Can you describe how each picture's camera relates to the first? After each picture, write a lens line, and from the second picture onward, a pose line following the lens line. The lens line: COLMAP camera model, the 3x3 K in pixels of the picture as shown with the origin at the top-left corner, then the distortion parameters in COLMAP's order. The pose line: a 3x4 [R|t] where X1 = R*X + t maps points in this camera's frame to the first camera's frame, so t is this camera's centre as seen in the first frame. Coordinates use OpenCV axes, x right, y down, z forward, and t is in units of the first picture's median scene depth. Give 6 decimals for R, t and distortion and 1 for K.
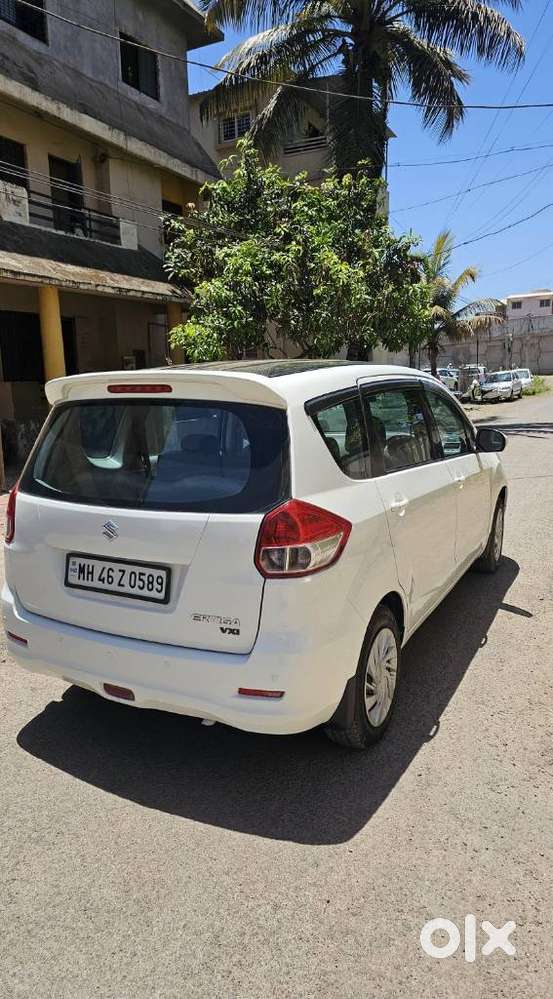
lens RADIAL K [[677.7, 0, 276.5], [0, 677.7, 499.5], [0, 0, 1]] dist [0.004438, -0.001174]
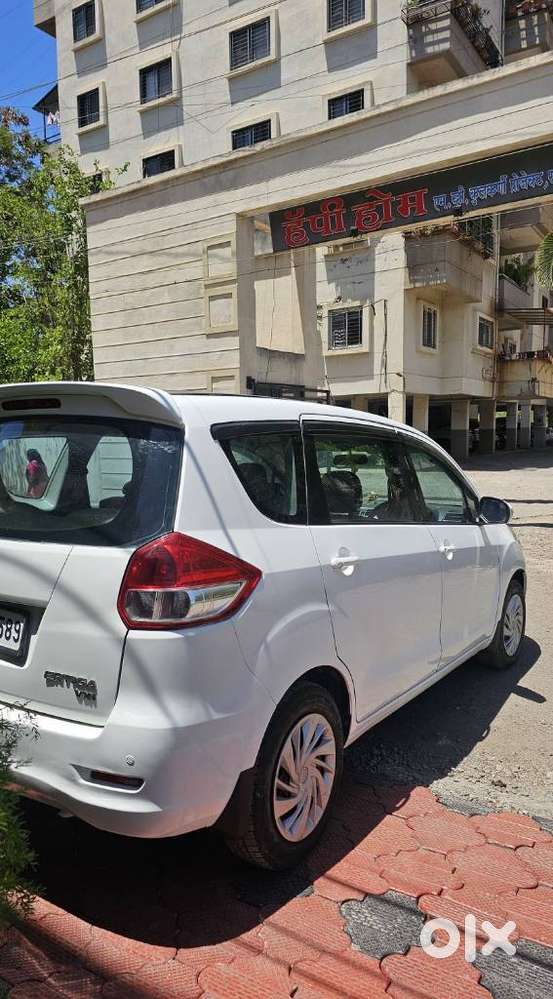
lens RADIAL K [[677.7, 0, 276.5], [0, 677.7, 499.5], [0, 0, 1]] dist [0.004438, -0.001174]
pose [[0.993653, 0.039988, -0.105145, 0.212178], [-0.055172, 0.987786, -0.145724, 0.066932], [0.098034, 0.150600, 0.983722, 0.193201]]
